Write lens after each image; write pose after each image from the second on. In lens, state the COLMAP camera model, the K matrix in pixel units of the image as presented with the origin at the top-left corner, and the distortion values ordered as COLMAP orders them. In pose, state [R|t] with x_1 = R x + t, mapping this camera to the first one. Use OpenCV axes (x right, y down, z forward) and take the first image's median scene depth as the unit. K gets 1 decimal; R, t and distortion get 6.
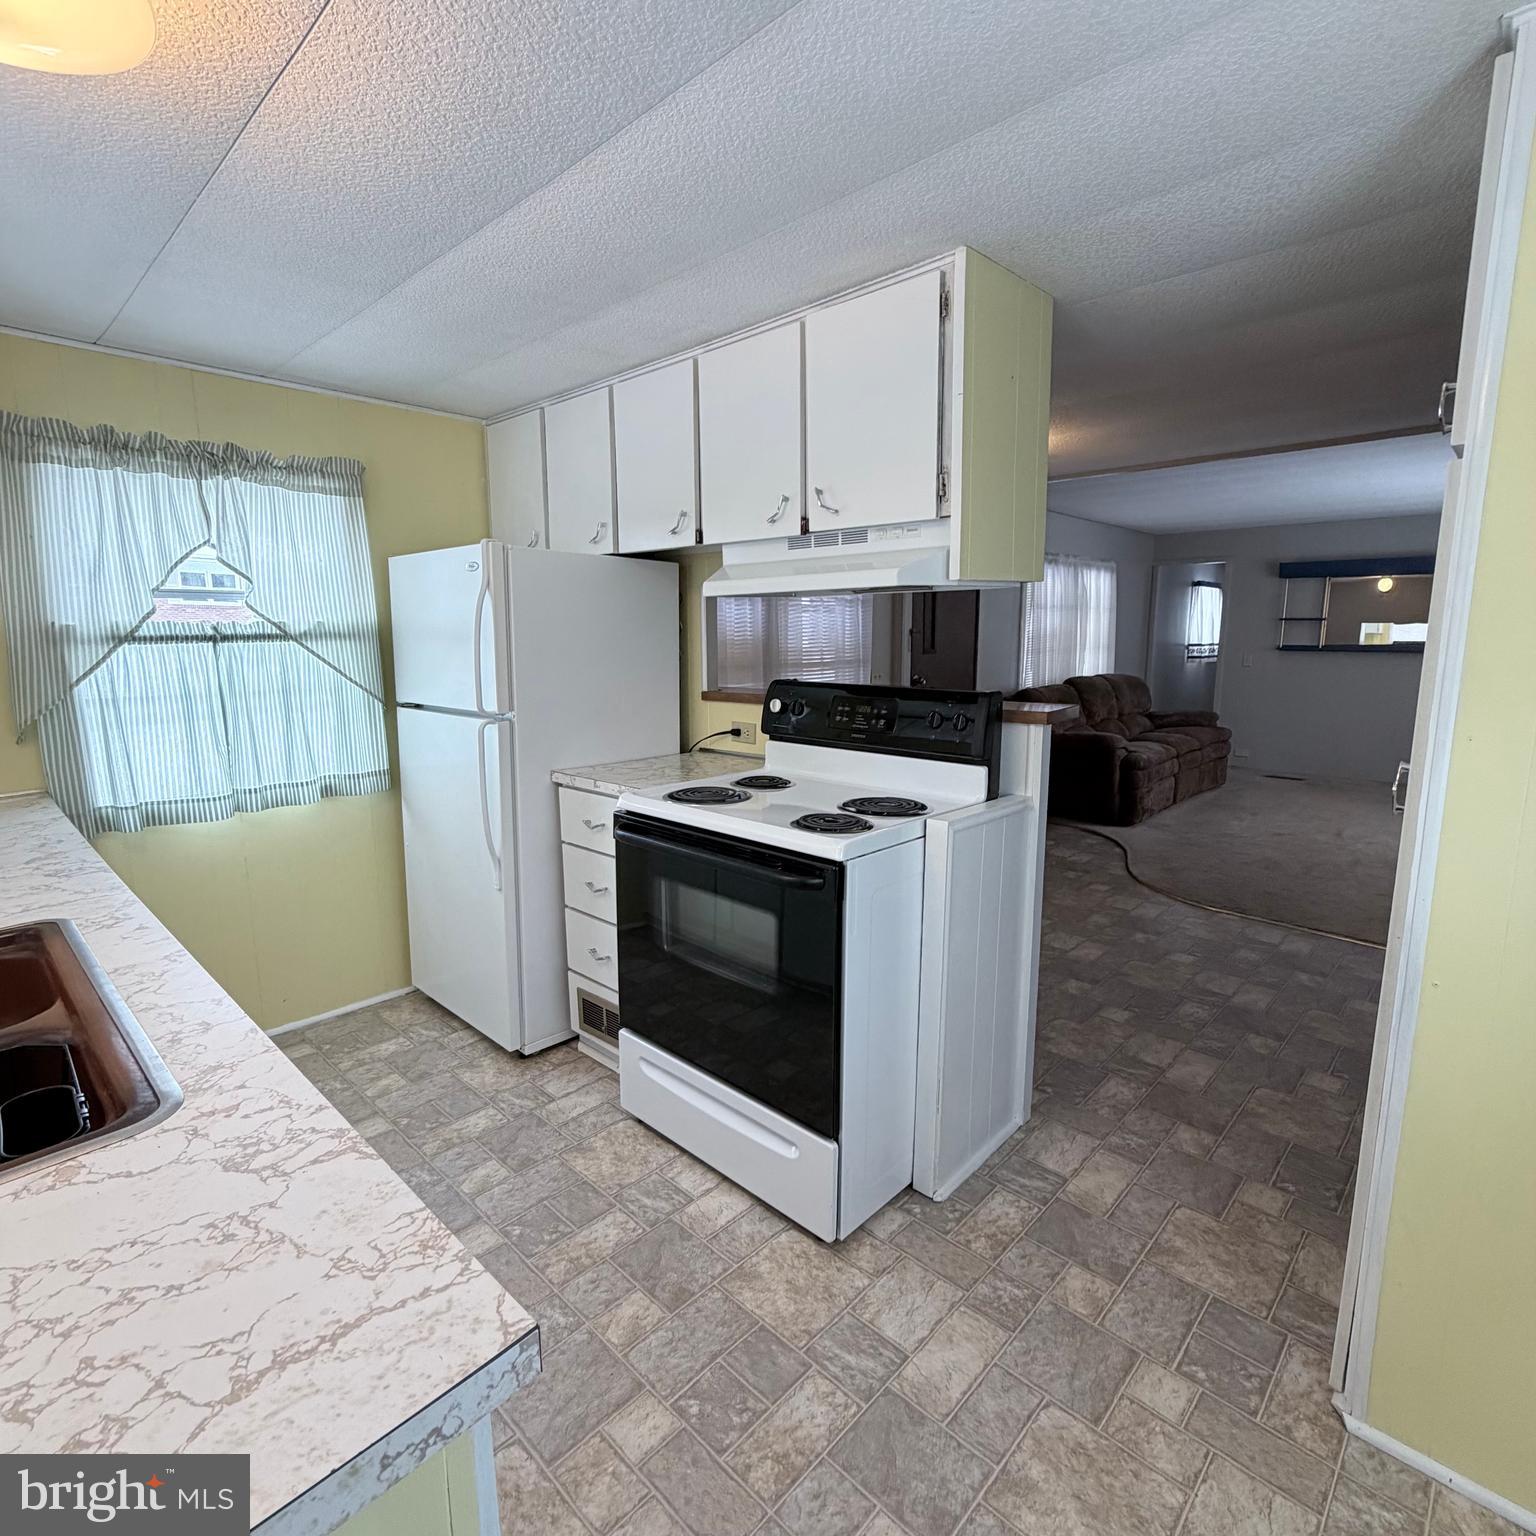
lens RADIAL K [[812.9, 0, 766.1], [0, 812.9, 763.0], [0, 0, 1]] dist [0.001318, 0.001051]
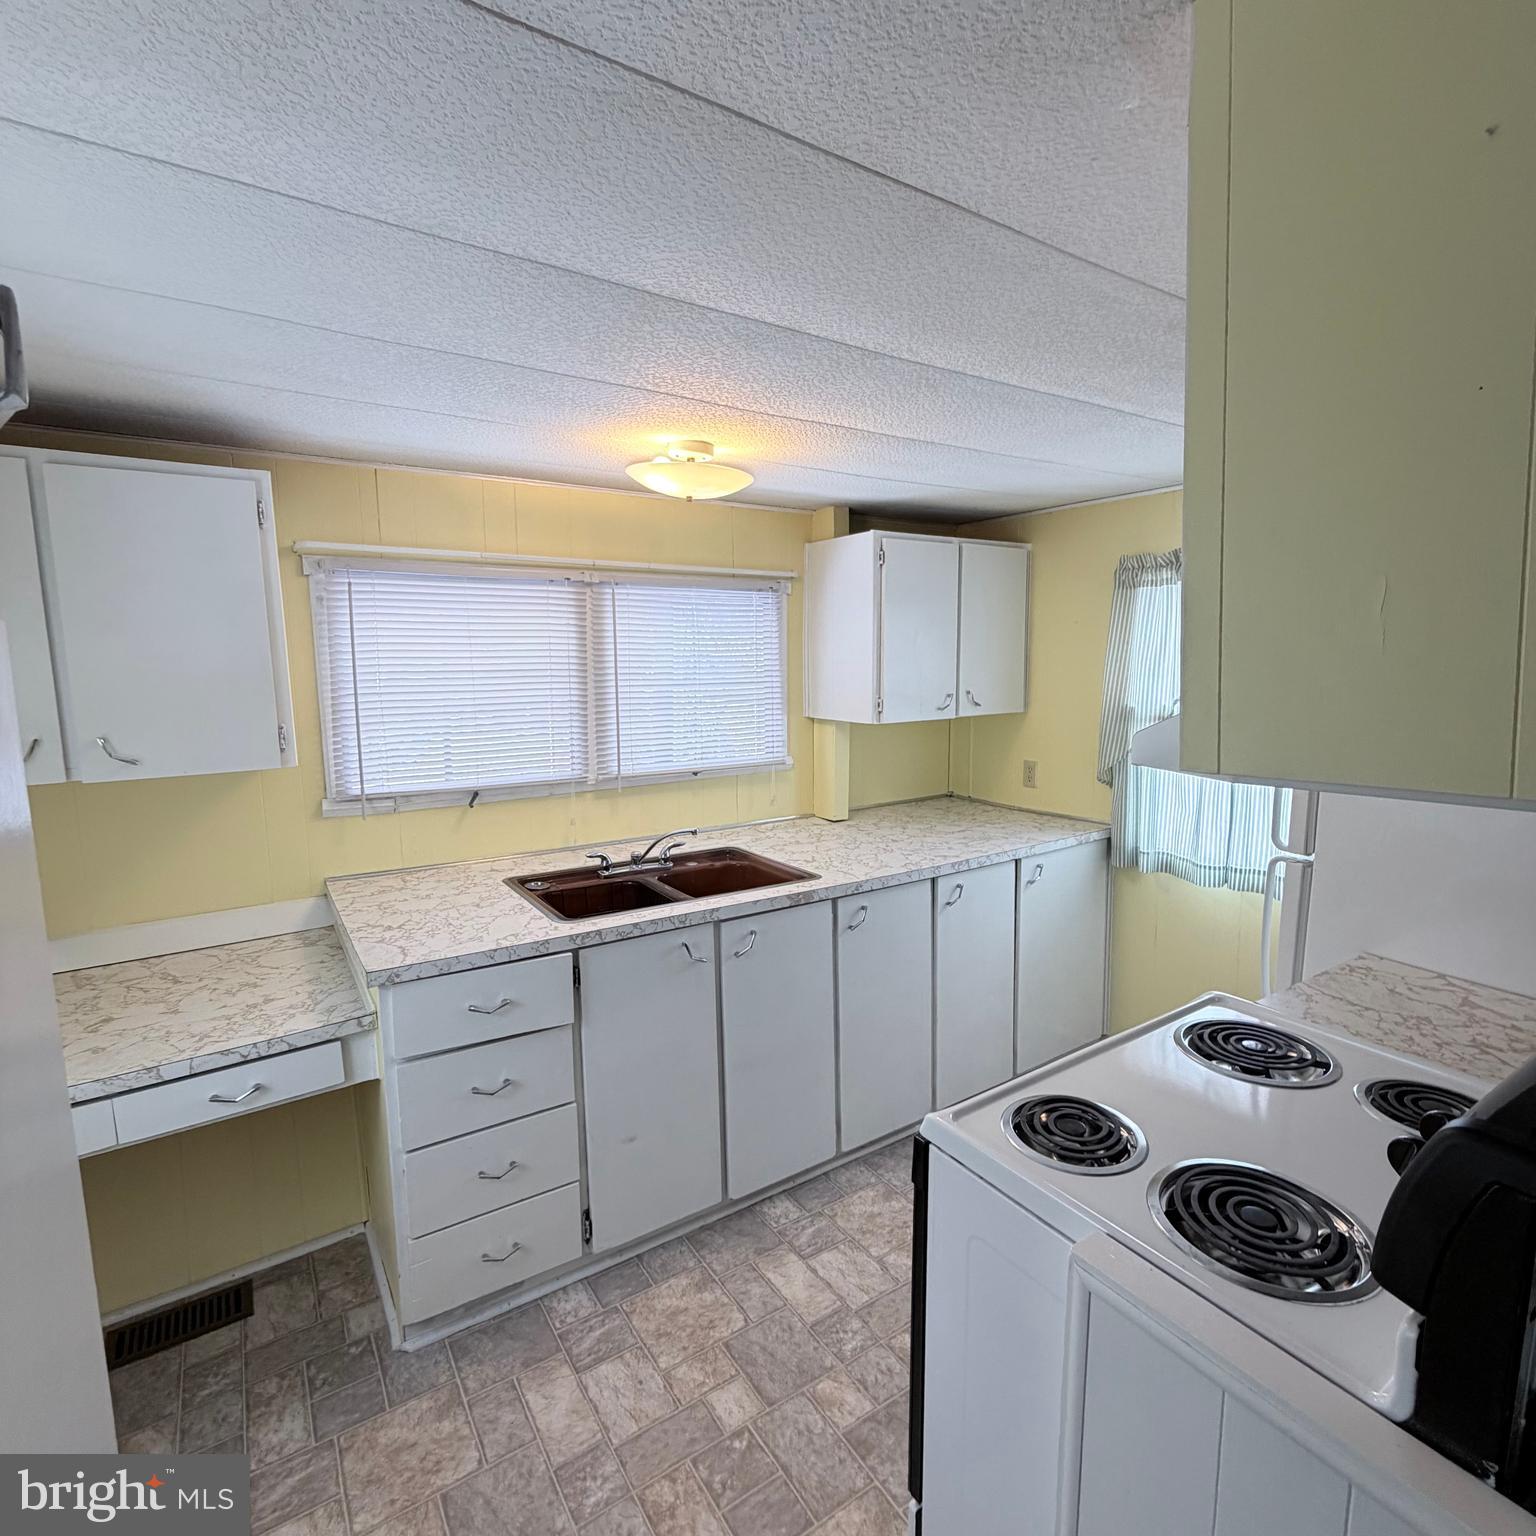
lens RADIAL K [[821.6, 0, 772.0], [0, 821.6, 765.8], [0, 0, 1]] dist [-0.000214, 0.001437]
pose [[-0.218487, 0.135592, -0.966374, 0.682054], [-0.144013, 0.974976, 0.169359, -0.260120], [0.965155, 0.176173, -0.193492, 0.845934]]
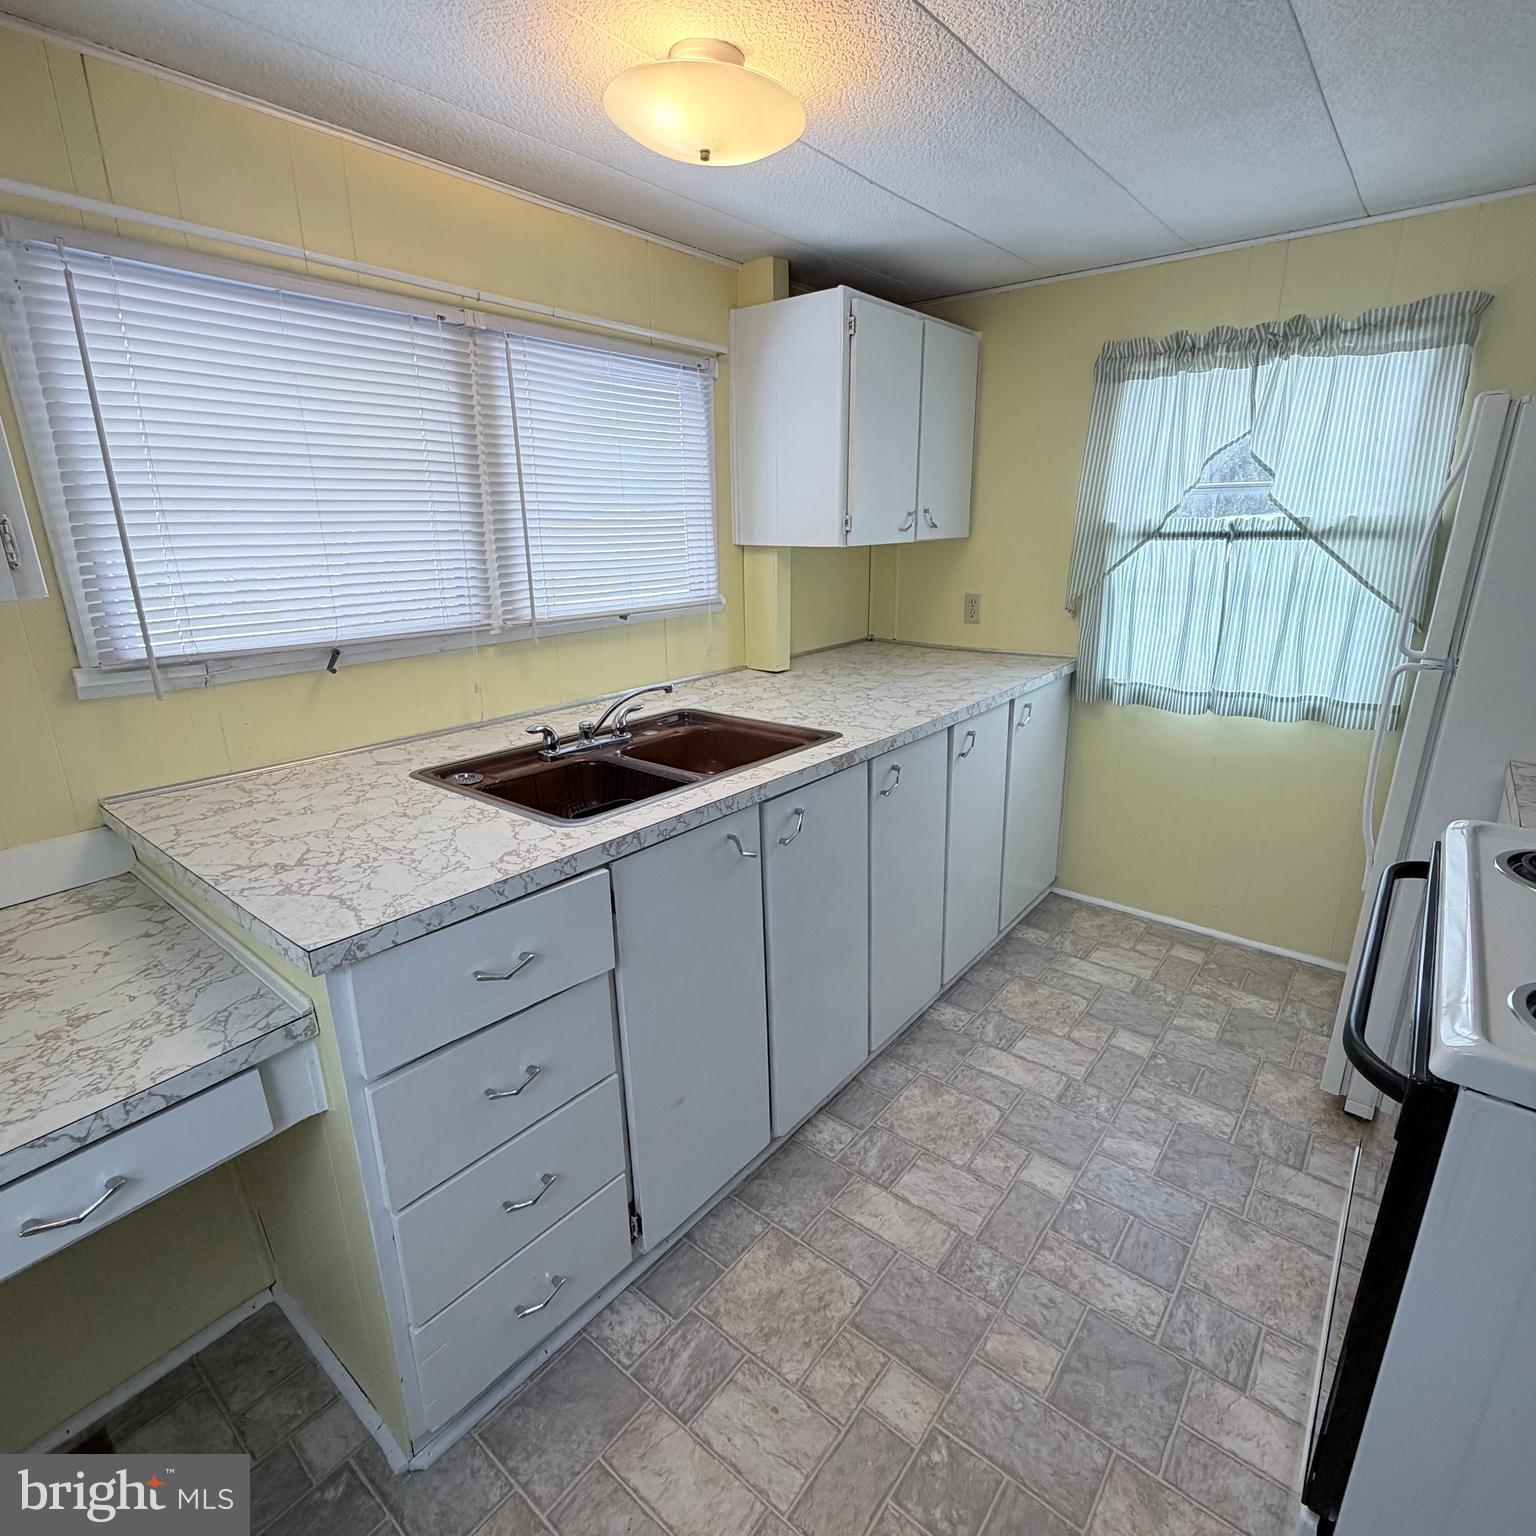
lens RADIAL K [[817.8, 0, 774.3], [0, 817.8, 763.4], [0, 0, 1]] dist [0.000548, -0.000330]
pose [[0.087137, 0.289382, -0.953239, 0.404699], [-0.145853, 0.950274, 0.275149, -0.109818], [0.985461, 0.115057, 0.125011, 0.481252]]
